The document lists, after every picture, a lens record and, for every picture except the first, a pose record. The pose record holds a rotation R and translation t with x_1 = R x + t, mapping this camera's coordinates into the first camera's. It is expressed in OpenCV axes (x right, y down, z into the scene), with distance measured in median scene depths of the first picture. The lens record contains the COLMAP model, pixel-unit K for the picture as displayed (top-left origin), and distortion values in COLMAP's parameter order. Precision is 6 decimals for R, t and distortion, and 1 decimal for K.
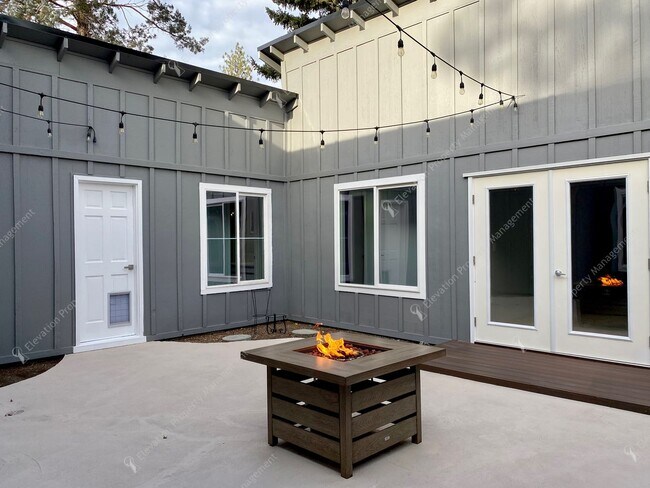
lens RADIAL K [[489.5, 0, 325.0], [0, 489.5, 244.0], [0, 0, 1]] dist [0.076119, -0.094595]
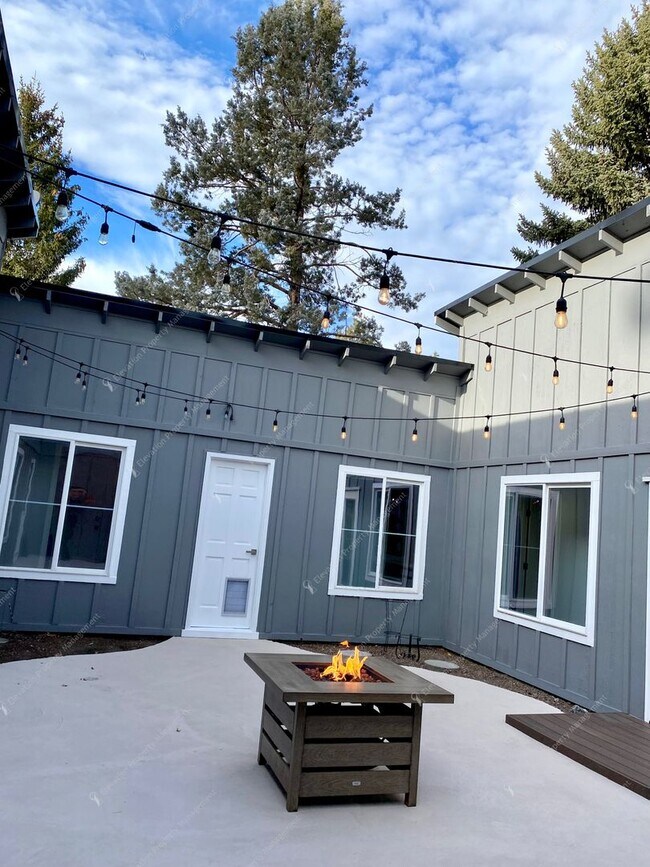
lens RADIAL K [[653.0, 0, 325.0], [0, 653.0, 433.5], [0, 0, 1]] dist [0.076119, -0.094595]
pose [[0.899553, 0.039283, -0.435041, 0.218312], [-0.108068, 0.985001, -0.134515, -0.018667], [0.423232, 0.168018, 0.890306, -0.060827]]
